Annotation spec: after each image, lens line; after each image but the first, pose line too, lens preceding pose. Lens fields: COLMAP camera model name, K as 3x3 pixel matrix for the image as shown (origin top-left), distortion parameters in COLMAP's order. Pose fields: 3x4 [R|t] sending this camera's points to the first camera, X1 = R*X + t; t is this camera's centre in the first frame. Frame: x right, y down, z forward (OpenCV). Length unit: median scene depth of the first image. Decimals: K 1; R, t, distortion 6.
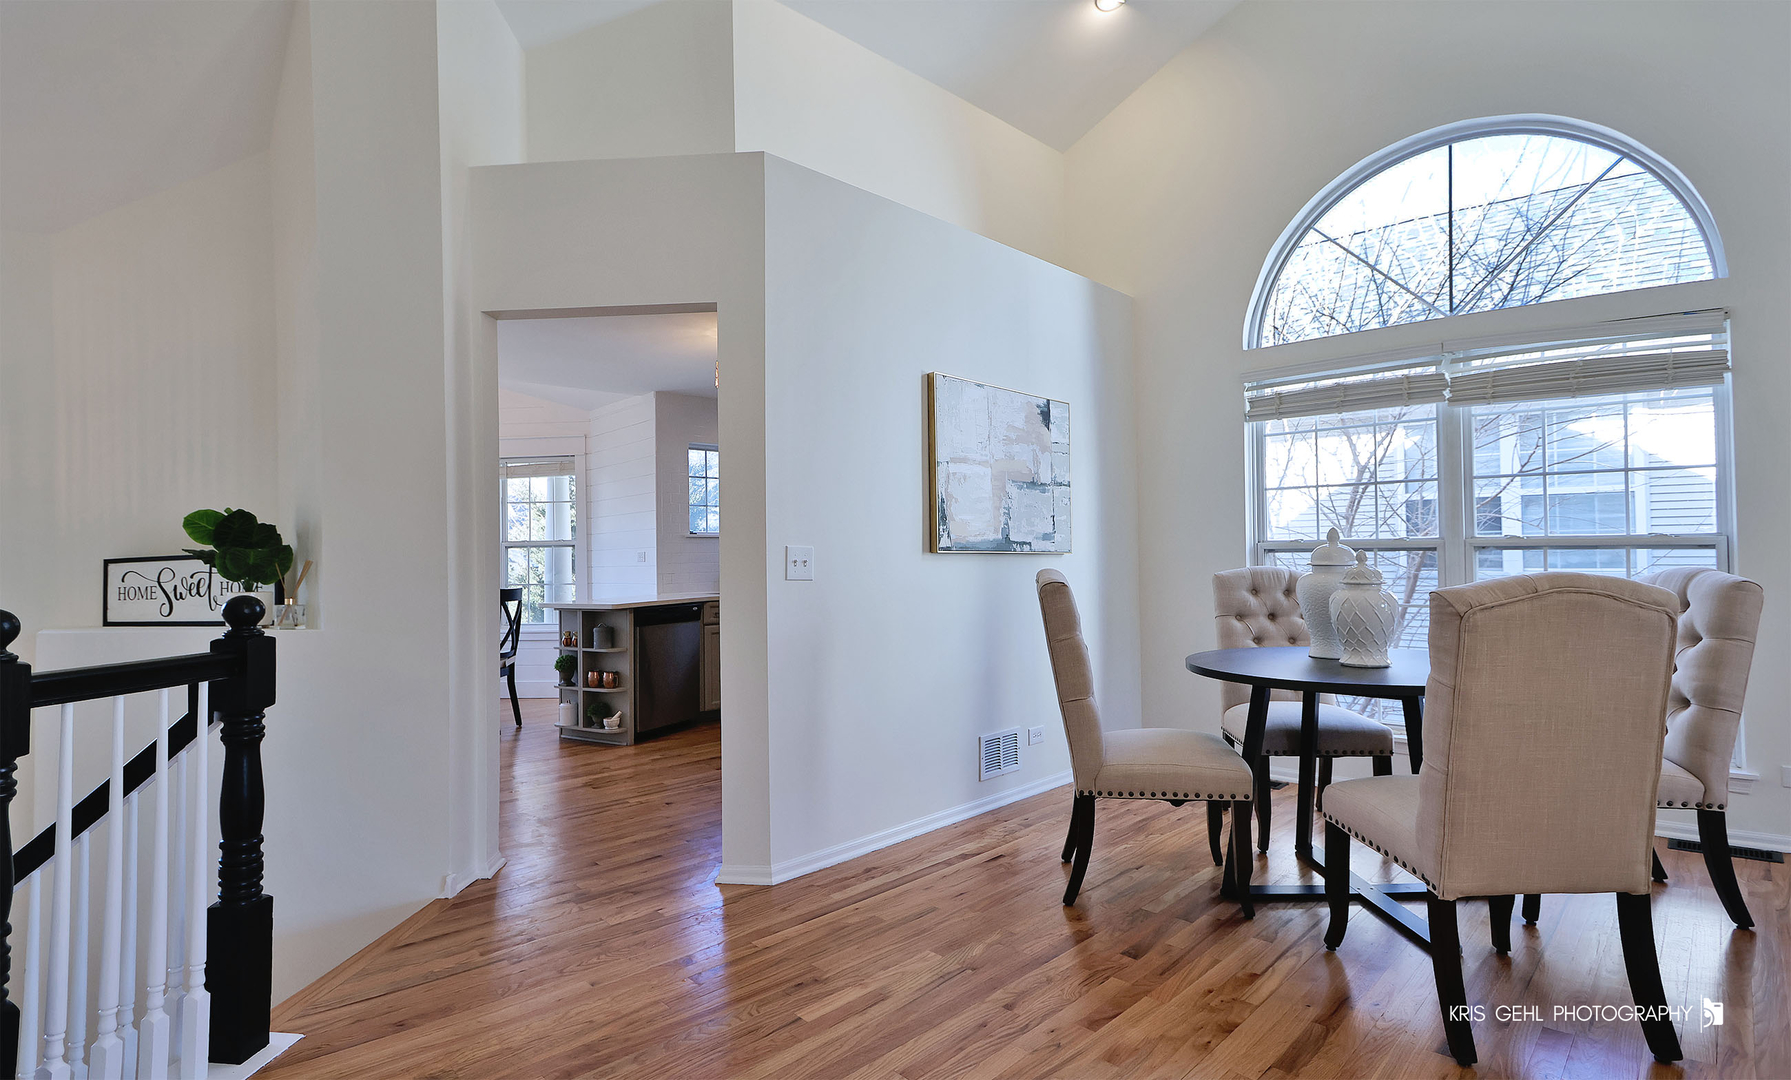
lens RADIAL K [[866.9, 0, 895.5], [0, 866.9, 540.0], [0, 0, 1]] dist [0.000061, -0.000046]
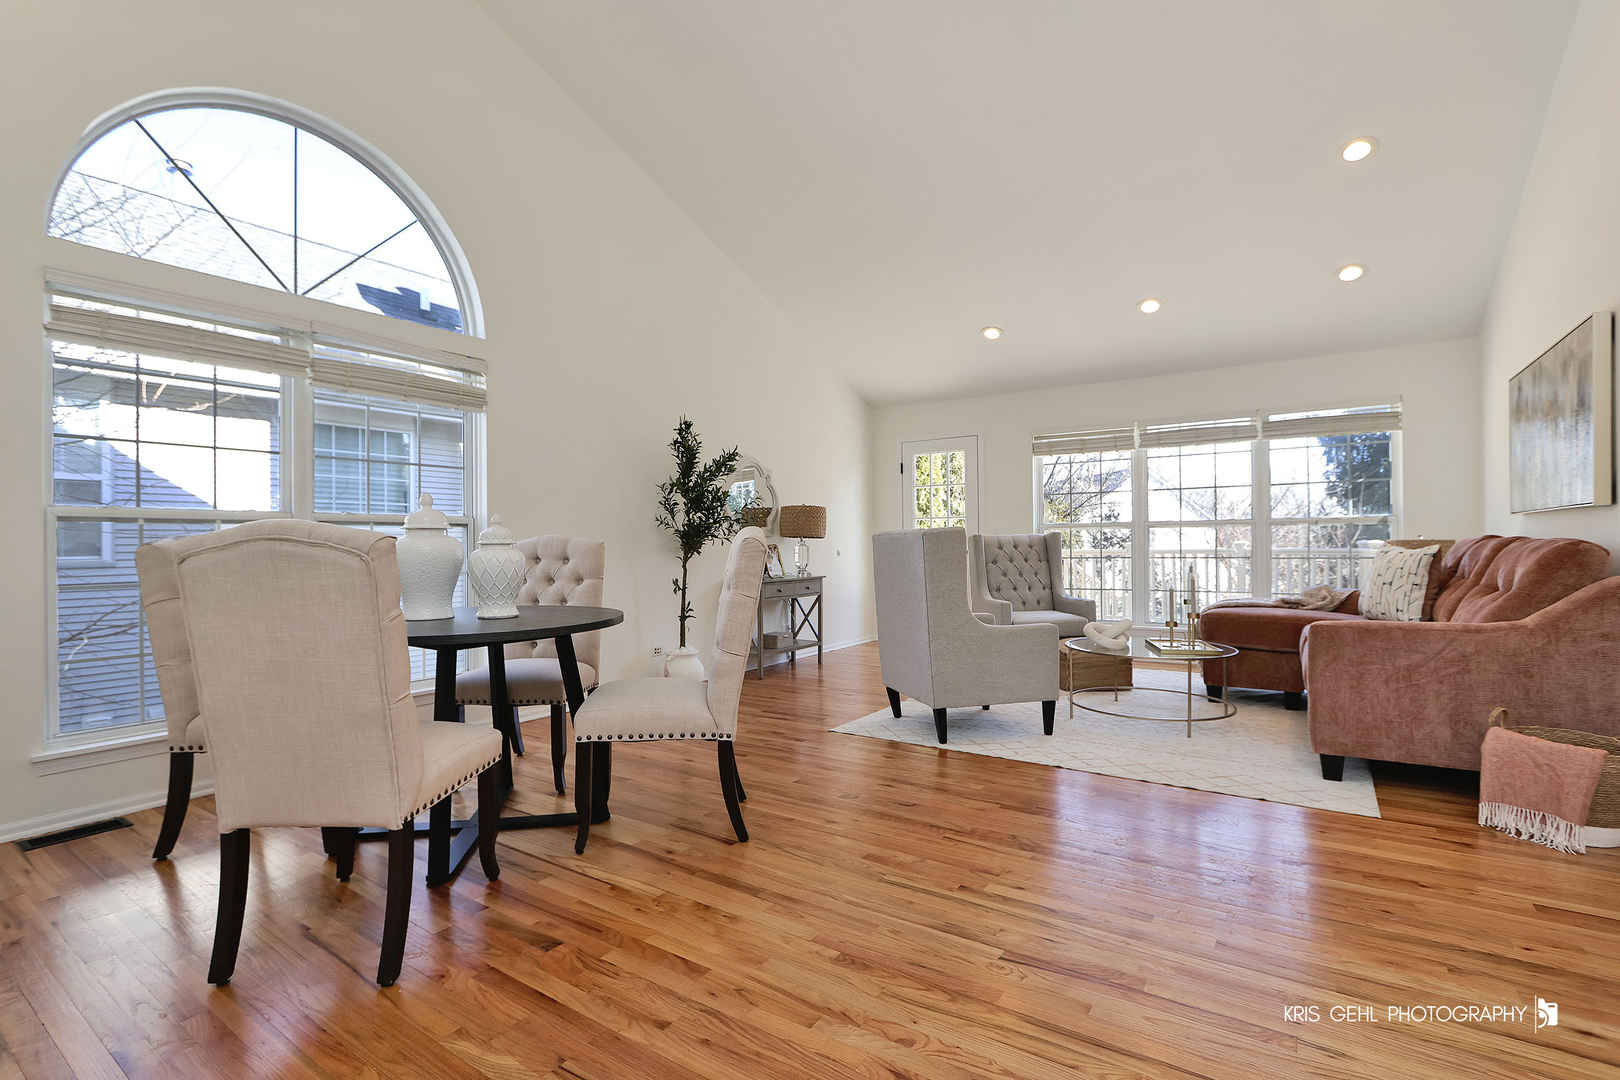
lens RADIAL K [[742.2, 0, 810.0], [0, 742.2, 540.0], [0, 0, 1]] dist [-0.000861, -0.000179]
pose [[-0.195703, 0.018149, 0.980495, -0.561326], [-0.010494, 0.999733, -0.020600, 0.072245], [-0.980607, -0.014321, -0.195460, 0.920025]]
